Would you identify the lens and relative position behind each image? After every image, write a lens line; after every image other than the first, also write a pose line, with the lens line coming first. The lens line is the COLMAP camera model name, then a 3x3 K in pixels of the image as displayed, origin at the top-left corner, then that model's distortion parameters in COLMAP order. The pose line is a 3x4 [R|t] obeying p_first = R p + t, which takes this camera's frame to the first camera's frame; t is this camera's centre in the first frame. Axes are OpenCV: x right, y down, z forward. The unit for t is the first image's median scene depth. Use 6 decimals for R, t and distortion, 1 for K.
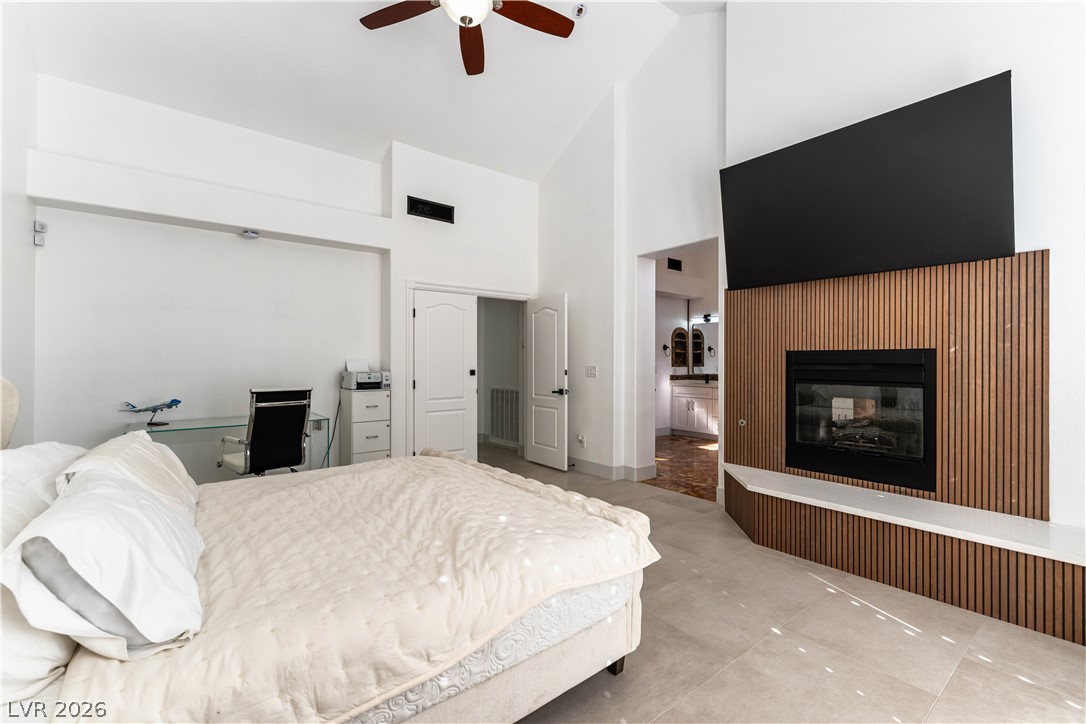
lens RADIAL K [[473.4, 0, 537.2], [0, 473.4, 362.8], [0, 0, 1]] dist [-0.000605, -0.000631]
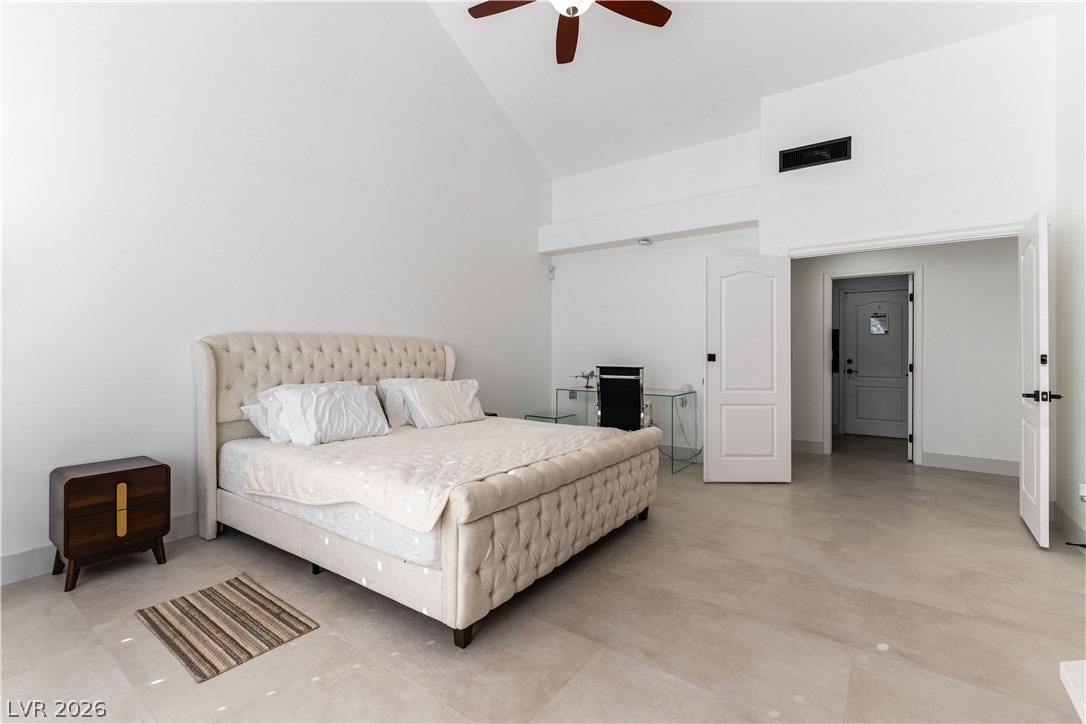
lens RADIAL K [[473.4, 0, 538.1], [0, 473.4, 353.7], [0, 0, 1]] dist [-0.000605, -0.000631]
pose [[0.274041, 0.010846, -0.961657, 0.581504], [0.001875, 0.999928, 0.011812, 0.009168], [0.961716, -0.005040, 0.274001, 0.437797]]
